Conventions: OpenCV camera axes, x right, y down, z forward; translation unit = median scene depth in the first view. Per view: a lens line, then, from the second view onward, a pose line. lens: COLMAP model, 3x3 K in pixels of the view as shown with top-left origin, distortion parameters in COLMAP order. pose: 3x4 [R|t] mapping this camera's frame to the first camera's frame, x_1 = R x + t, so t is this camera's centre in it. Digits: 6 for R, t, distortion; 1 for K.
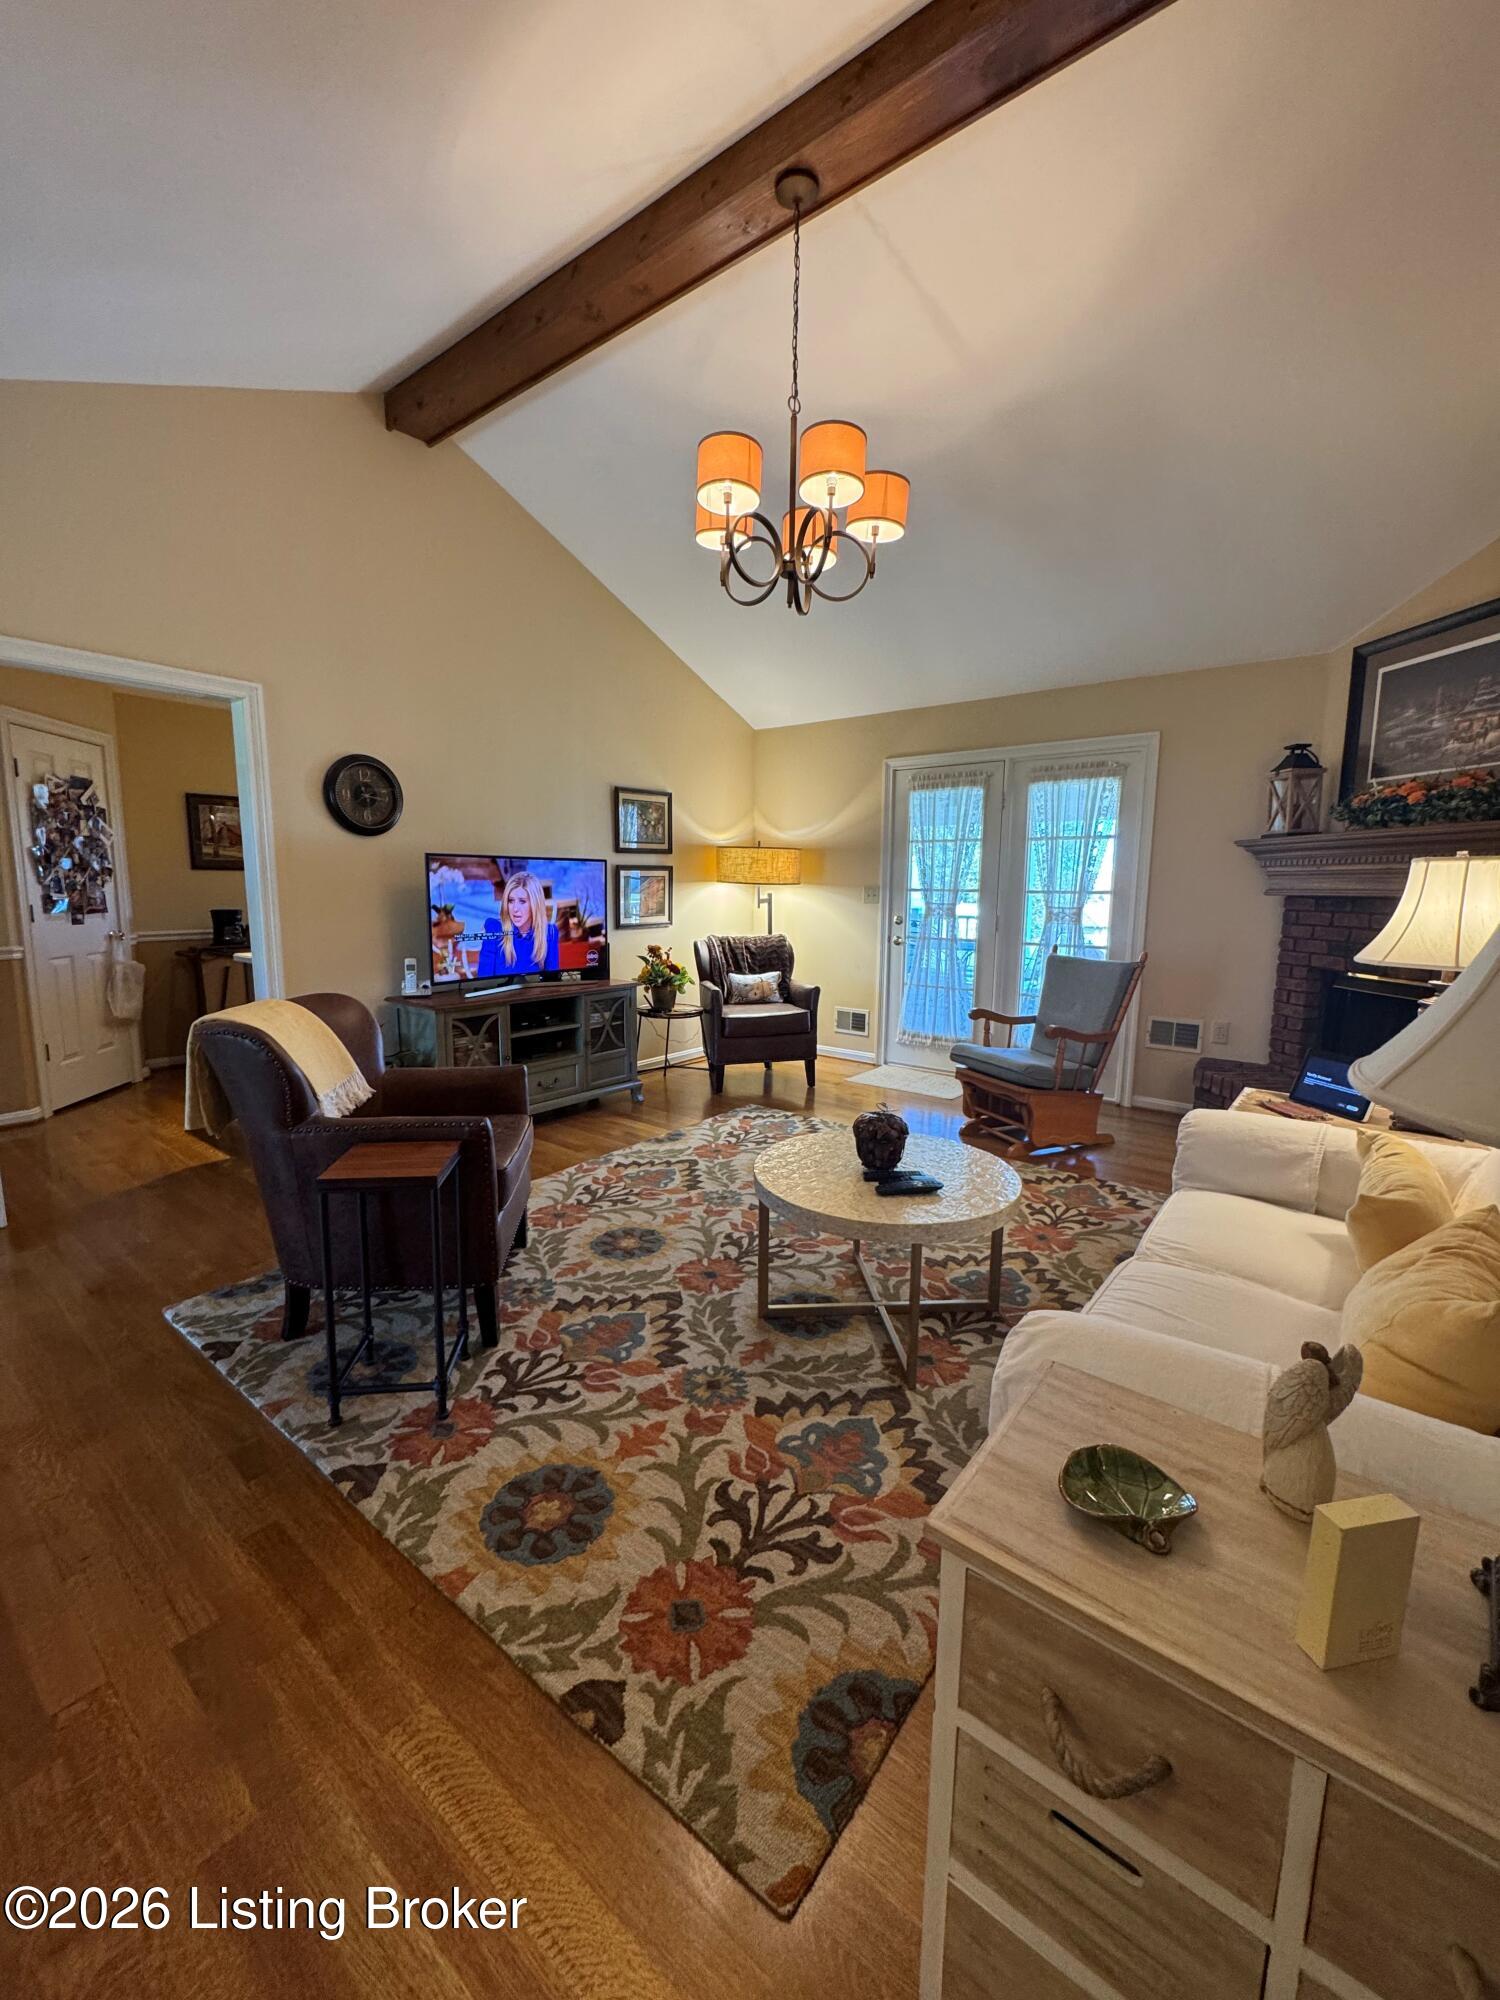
lens RADIAL K [[795.7, 0, 748.3], [0, 795.7, 994.9], [0, 0, 1]] dist [-0.003494, -0.000003]
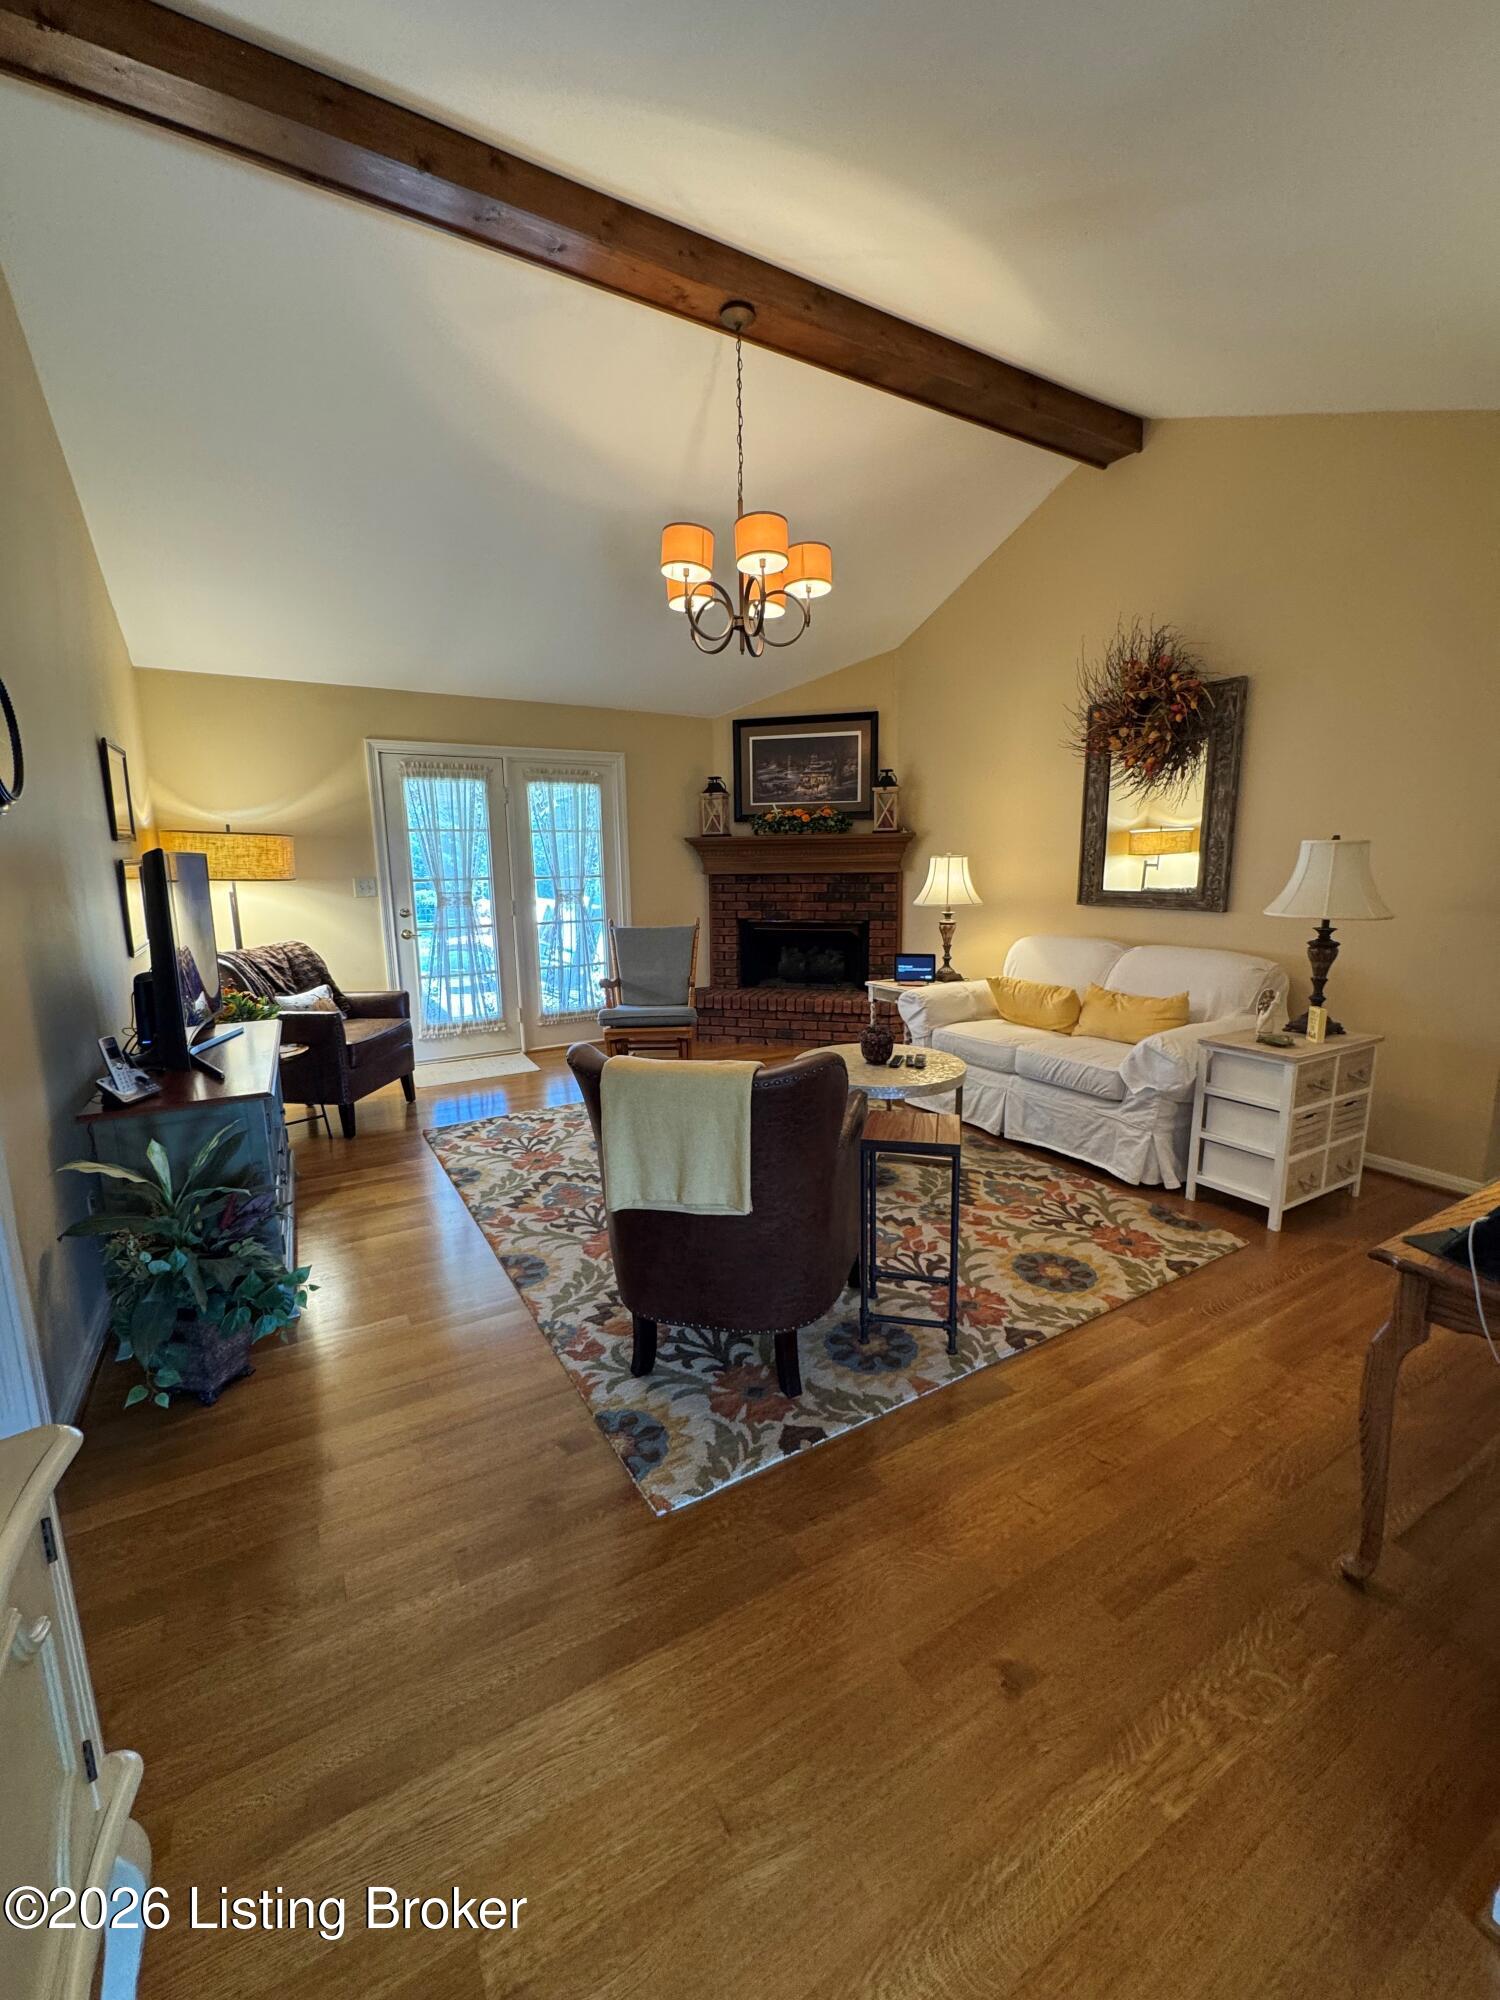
lens RADIAL K [[795.7, 0, 751.7], [0, 795.7, 996.9], [0, 0, 1]] dist [-0.003494, -0.000003]
pose [[0.366802, -0.173930, 0.913895, -0.821425], [0.143001, 0.981233, 0.129351, -0.088592], [-0.919242, 0.083242, 0.384791, 0.393586]]
